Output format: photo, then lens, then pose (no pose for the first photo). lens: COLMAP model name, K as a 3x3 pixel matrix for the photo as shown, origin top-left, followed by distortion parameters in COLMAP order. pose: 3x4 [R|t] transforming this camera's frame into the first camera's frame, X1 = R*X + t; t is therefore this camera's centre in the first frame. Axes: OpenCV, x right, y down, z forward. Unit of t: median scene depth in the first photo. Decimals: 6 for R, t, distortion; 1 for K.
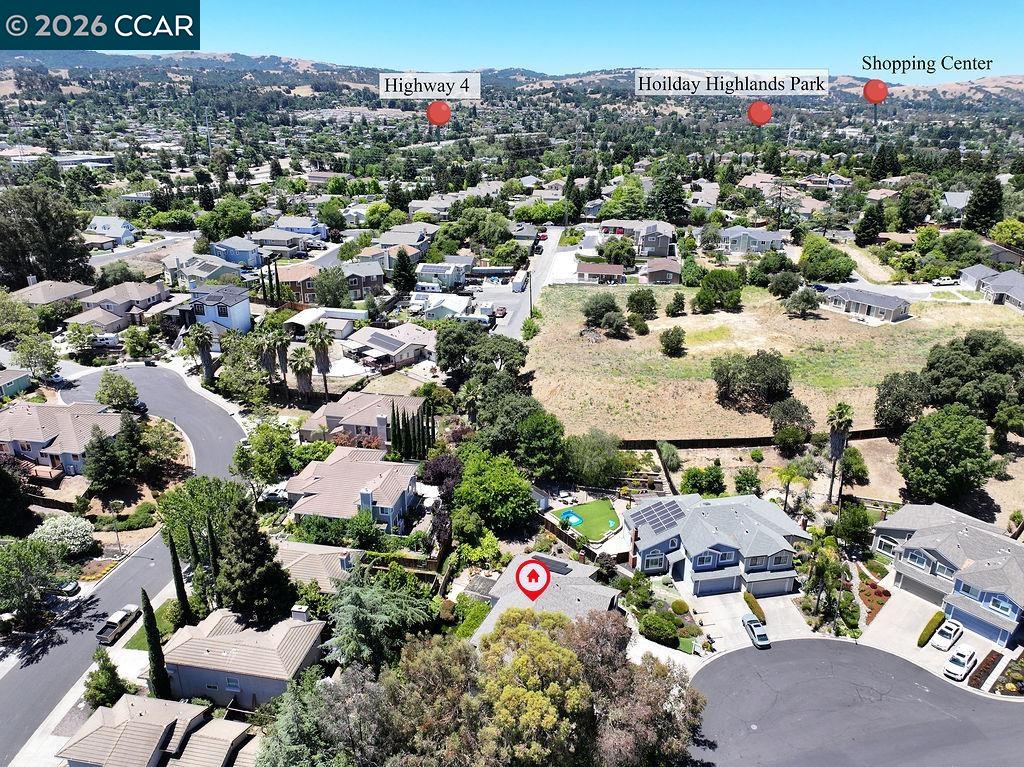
lens RADIAL K [[714.7, 0, 514.9], [0, 714.7, 376.7], [0, 0, 1]] dist [0.008848, -0.002404]
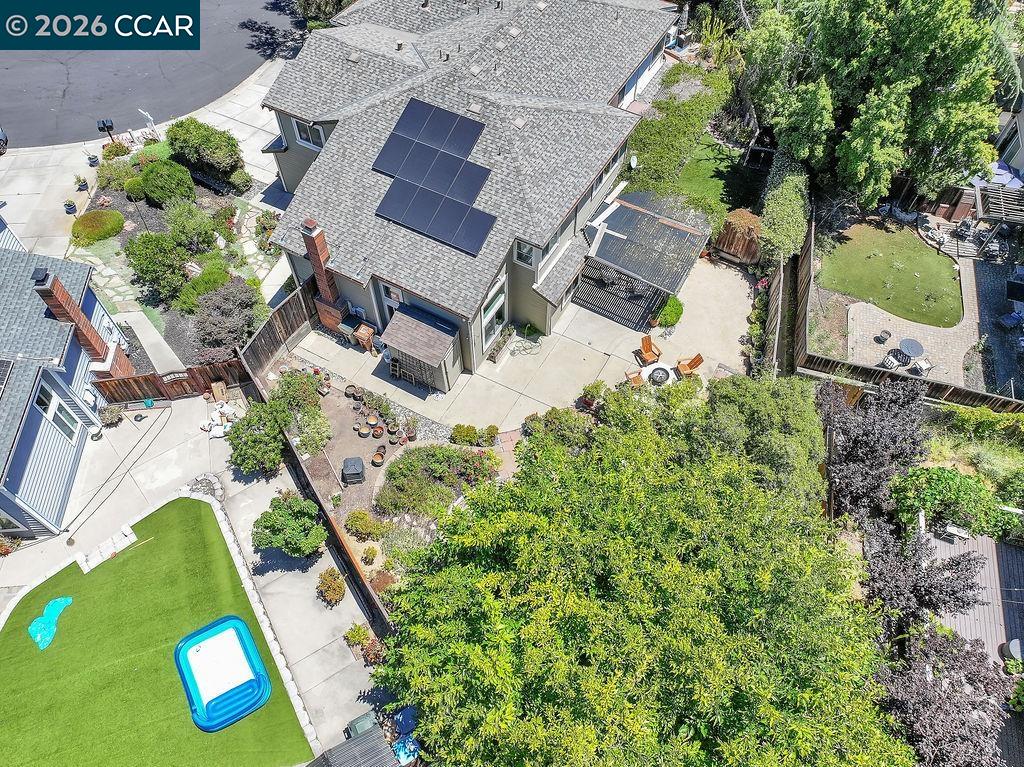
lens RADIAL K [[727.5, 0, 516.9], [0, 727.5, 384.4], [0, 0, 1]] dist [-0.008245, 0.024582]
pose [[-0.995387, -0.087996, 0.038223, -0.002168], [0.017448, 0.225728, 0.974034, -0.016238], [-0.094339, 0.970208, -0.223151, 1.142357]]
